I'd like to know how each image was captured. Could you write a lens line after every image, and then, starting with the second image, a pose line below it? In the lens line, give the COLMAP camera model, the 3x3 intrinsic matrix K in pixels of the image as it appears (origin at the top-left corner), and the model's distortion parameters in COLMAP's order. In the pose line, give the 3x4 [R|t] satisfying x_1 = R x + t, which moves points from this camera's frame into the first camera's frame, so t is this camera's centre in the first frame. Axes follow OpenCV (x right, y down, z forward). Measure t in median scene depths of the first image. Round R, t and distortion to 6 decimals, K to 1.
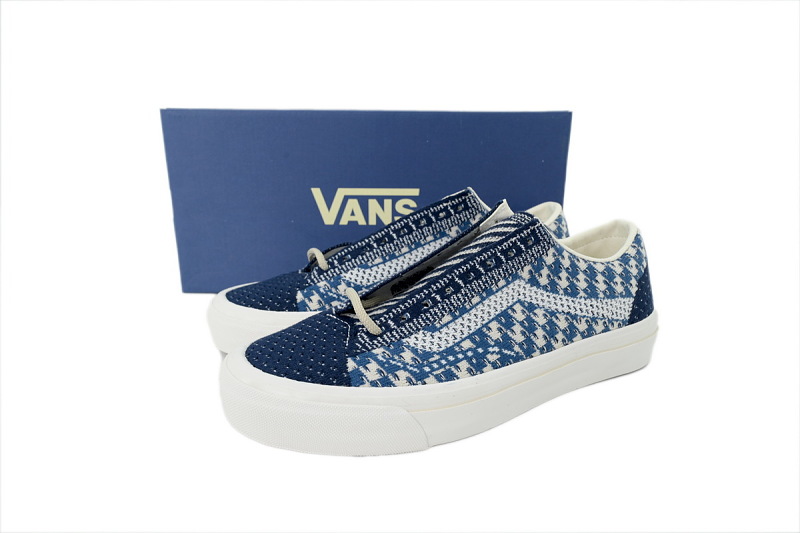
lens RADIAL K [[554.2, 0, 400.0], [0, 554.2, 266.5], [0, 0, 1]] dist [0.112620, 0.000489]
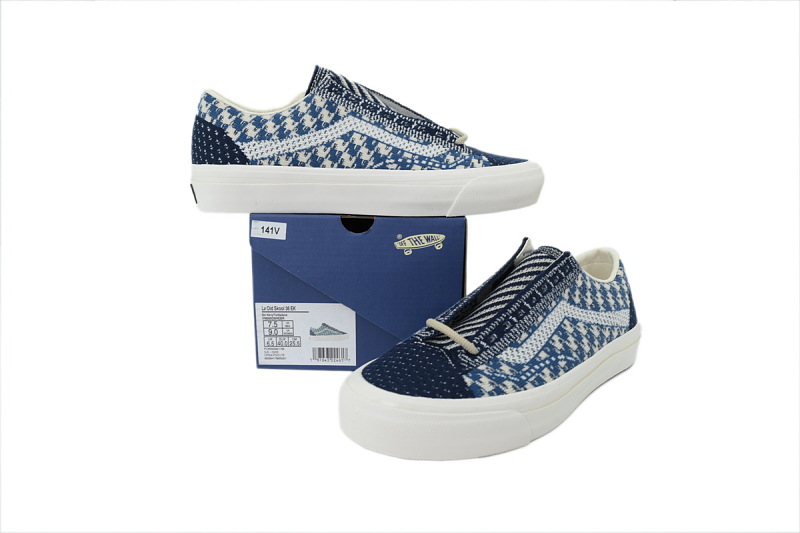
lens RADIAL K [[554.2, 0, 400.0], [0, 554.2, 266.5], [0, 0, 1]] dist [0.112620, 0.000489]
pose [[0.961787, -0.063465, 0.266341, -0.477107], [0.082832, 0.994626, -0.062112, -0.004178], [-0.260968, 0.081800, 0.961876, -0.120676]]
